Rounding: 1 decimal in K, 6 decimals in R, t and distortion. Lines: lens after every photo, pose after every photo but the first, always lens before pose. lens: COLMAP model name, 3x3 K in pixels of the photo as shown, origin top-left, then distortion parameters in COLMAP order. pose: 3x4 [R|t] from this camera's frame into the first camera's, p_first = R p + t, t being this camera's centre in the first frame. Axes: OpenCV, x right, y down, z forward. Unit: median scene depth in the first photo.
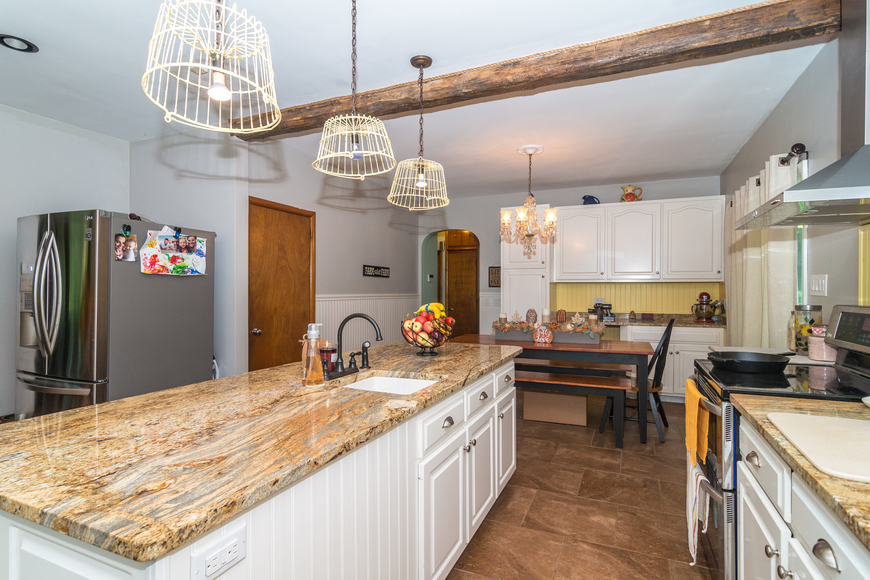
lens RADIAL K [[419.9, 0, 430.6], [0, 419.9, 290.7], [0, 0, 1]] dist [-0.004483, -0.000086]
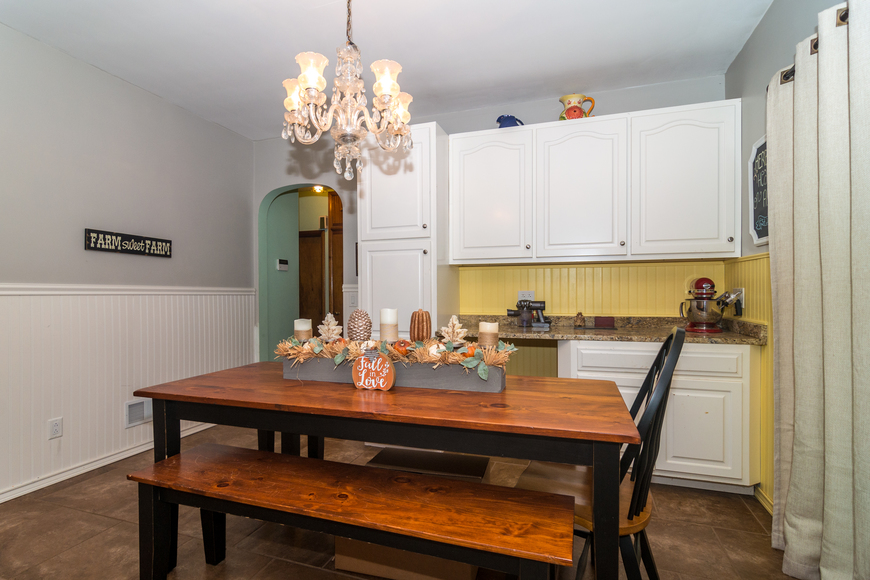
lens RADIAL K [[419.9, 0, 439.5], [0, 419.9, 292.3], [0, 0, 1]] dist [-0.004483, -0.000086]
pose [[0.993029, -0.002855, 0.117836, 0.227771], [0.003615, 0.999974, -0.006233, 0.023846], [-0.117815, 0.006616, 0.993014, 0.462087]]
